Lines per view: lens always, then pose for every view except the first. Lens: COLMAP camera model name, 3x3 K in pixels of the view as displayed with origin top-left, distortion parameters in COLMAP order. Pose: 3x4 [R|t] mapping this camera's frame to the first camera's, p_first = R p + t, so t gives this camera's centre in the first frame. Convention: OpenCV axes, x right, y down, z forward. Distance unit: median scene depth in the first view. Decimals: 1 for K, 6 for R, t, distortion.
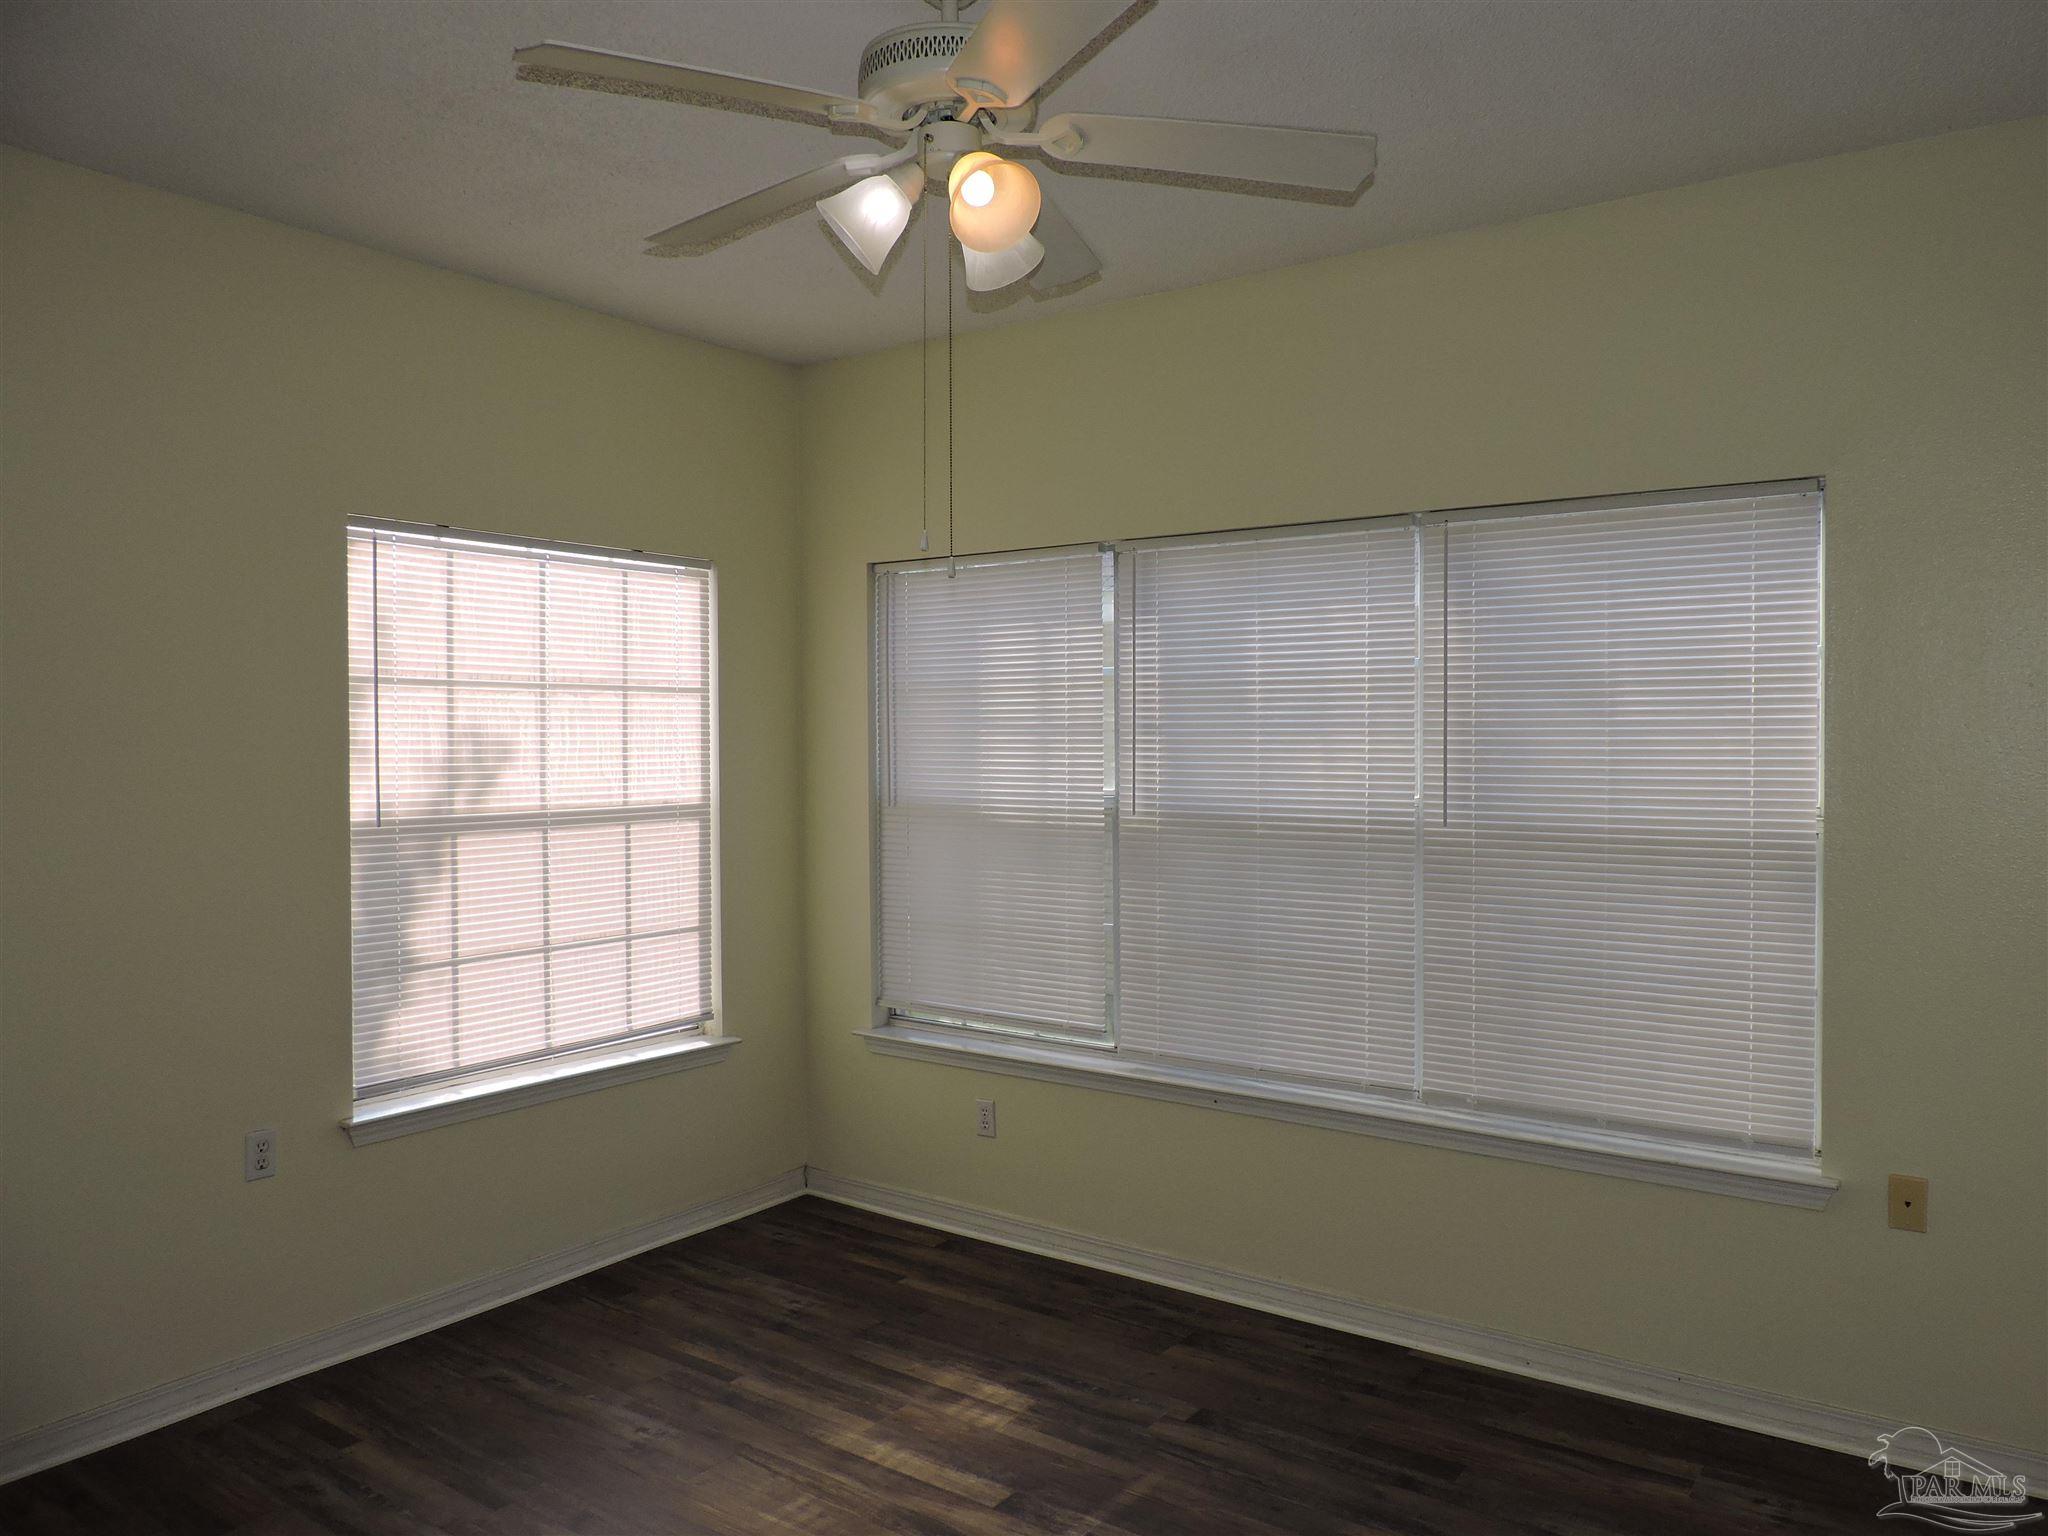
lens RADIAL K [[1452.9, 0, 1028.8], [0, 1452.9, 759.4], [0, 0, 1]] dist [-0.025696, 0.001844]
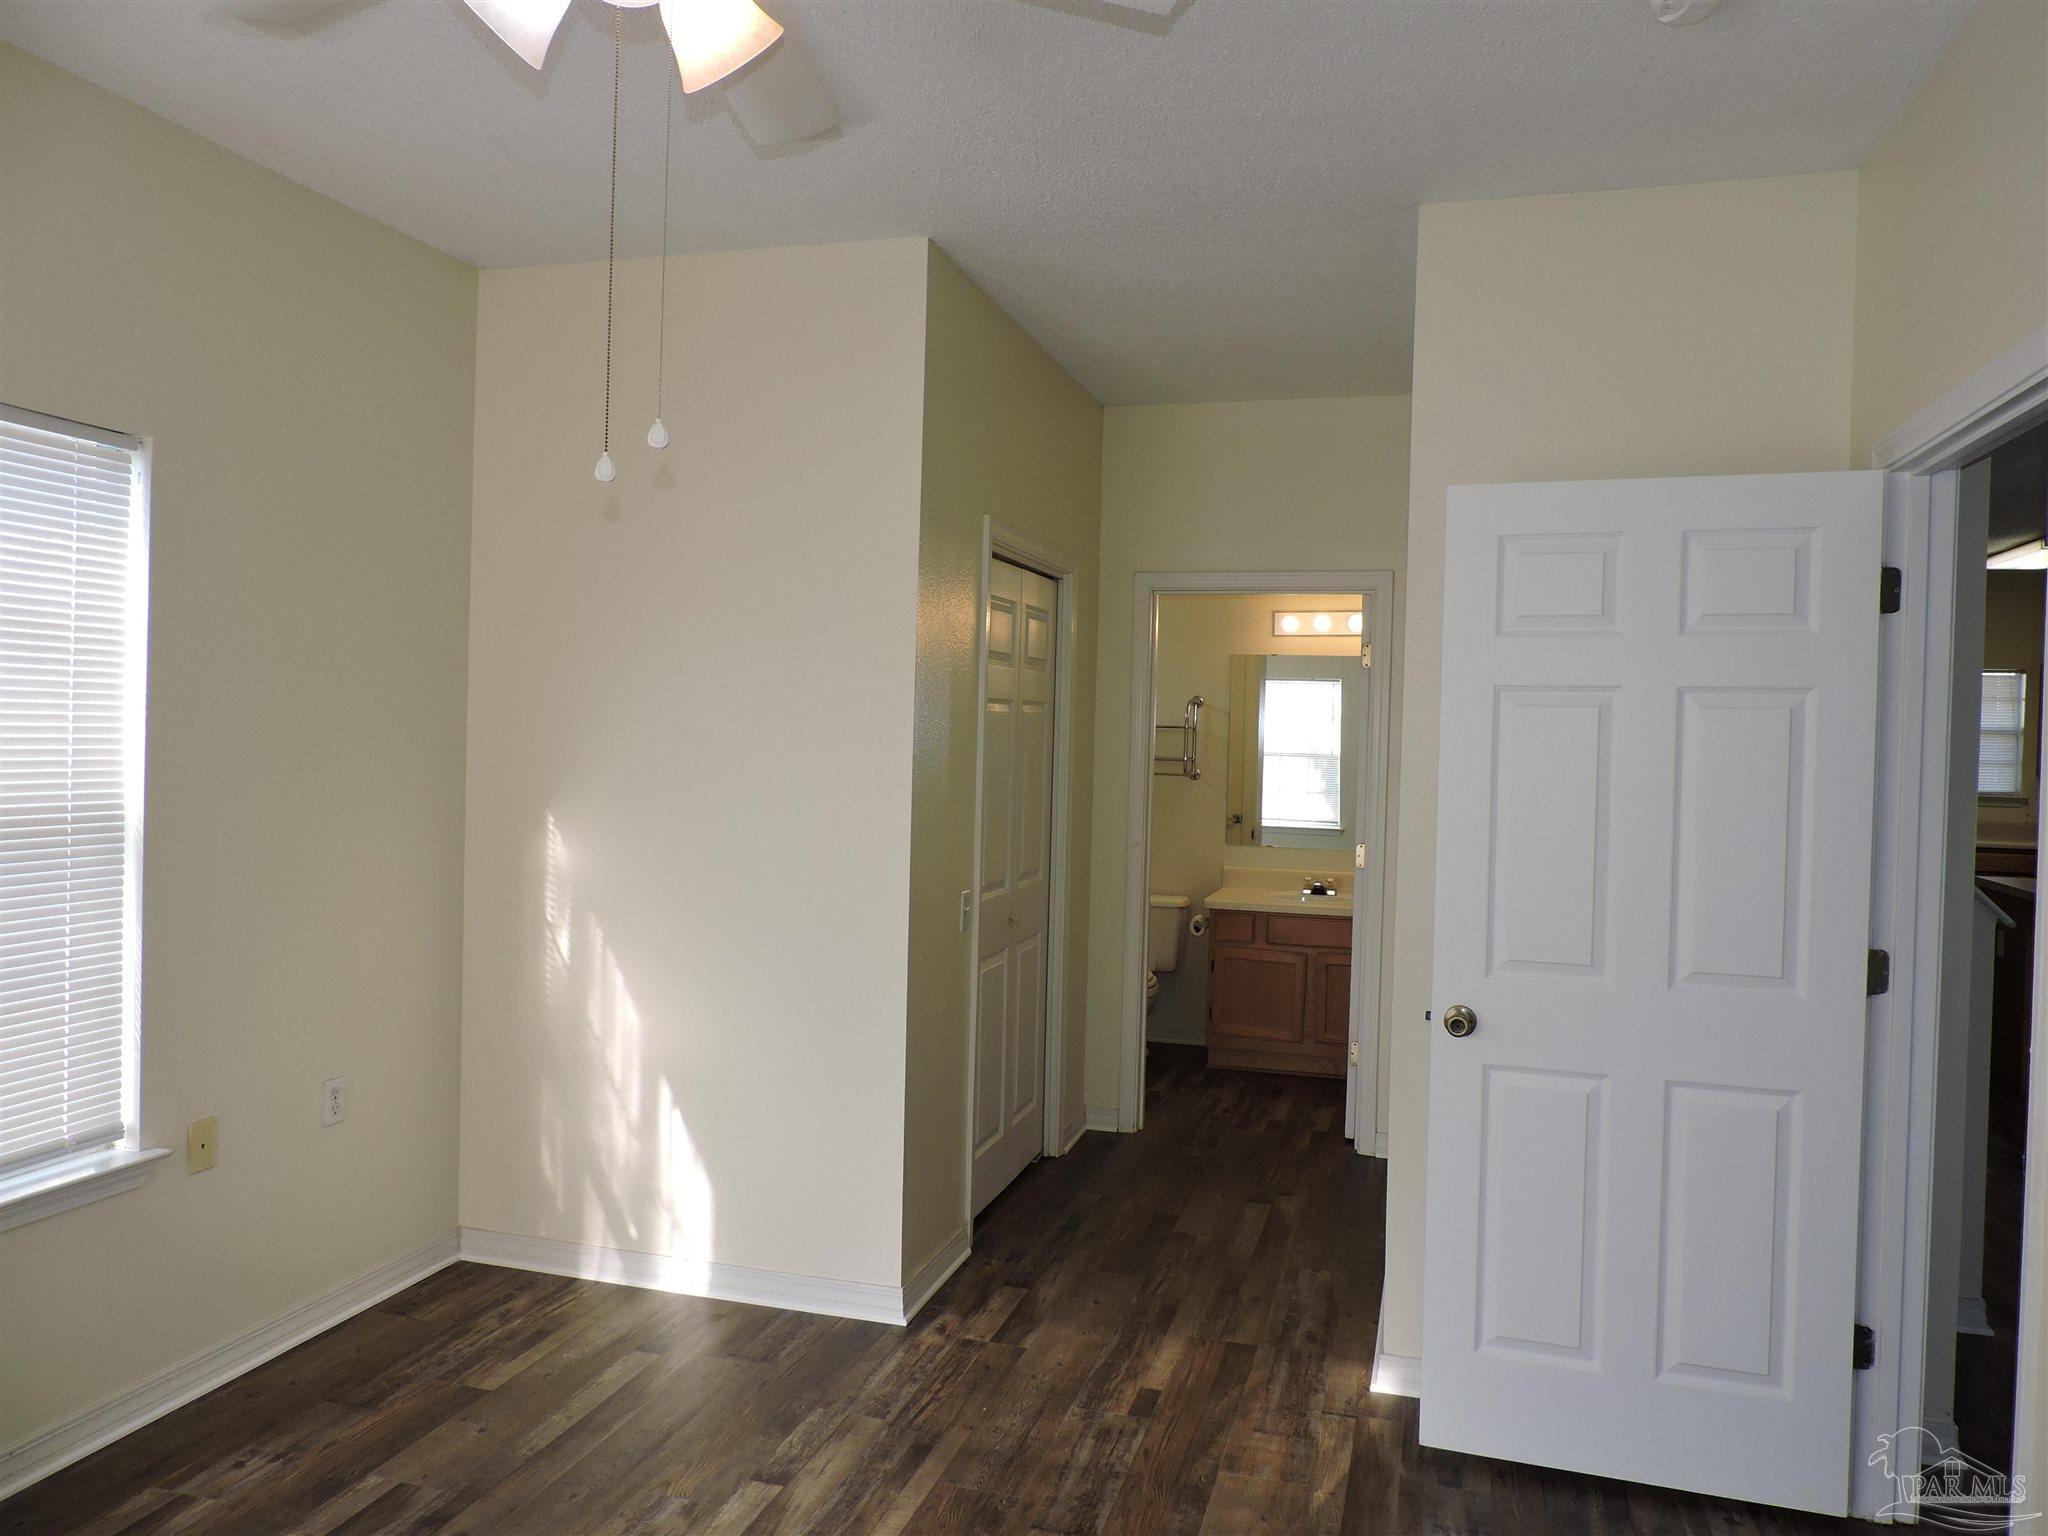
lens RADIAL K [[1452.9, 0, 1028.8], [0, 1452.9, 759.4], [0, 0, 1]] dist [-0.025696, 0.001844]
pose [[-0.326398, -0.014304, 0.945124, -0.600033], [-0.008946, 0.999887, 0.012043, 0.002819], [-0.945190, -0.004525, -0.326489, 0.780381]]
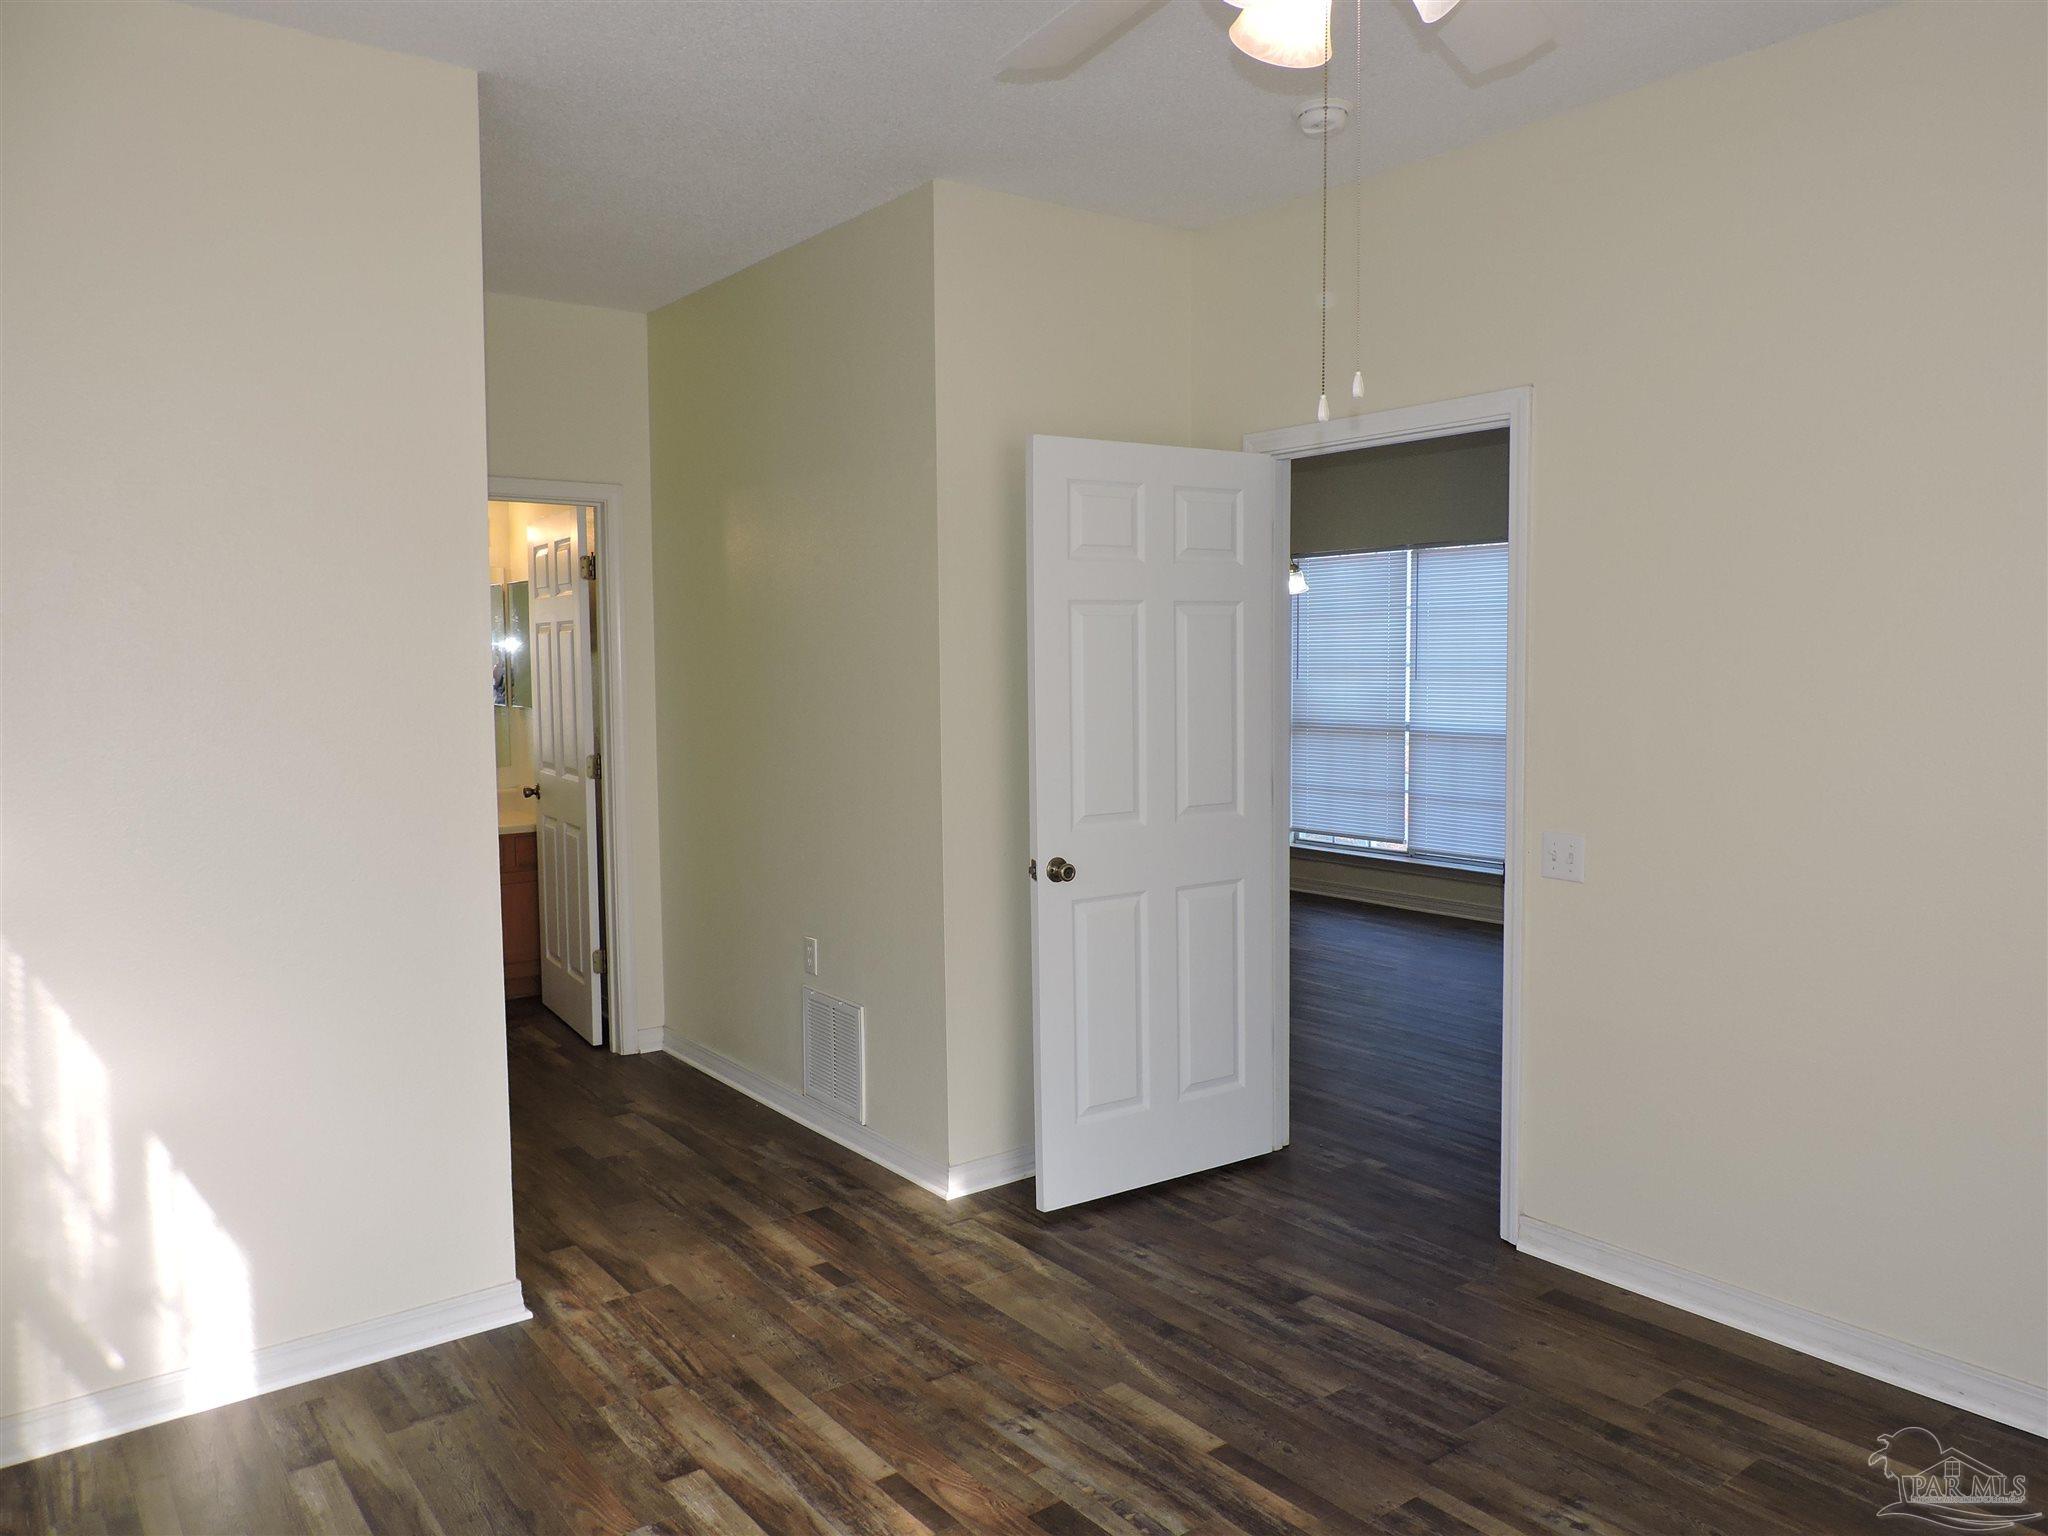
lens RADIAL K [[1464.8, 0, 1024.0], [0, 1464.8, 768.0], [0, 0, 1]] dist [-0.009551, 0.008467]
pose [[-0.953363, -0.005079, 0.301783, -0.363274], [0.021994, 0.996031, 0.086246, -0.000592], [-0.301024, 0.088862, -0.949467, 1.065940]]
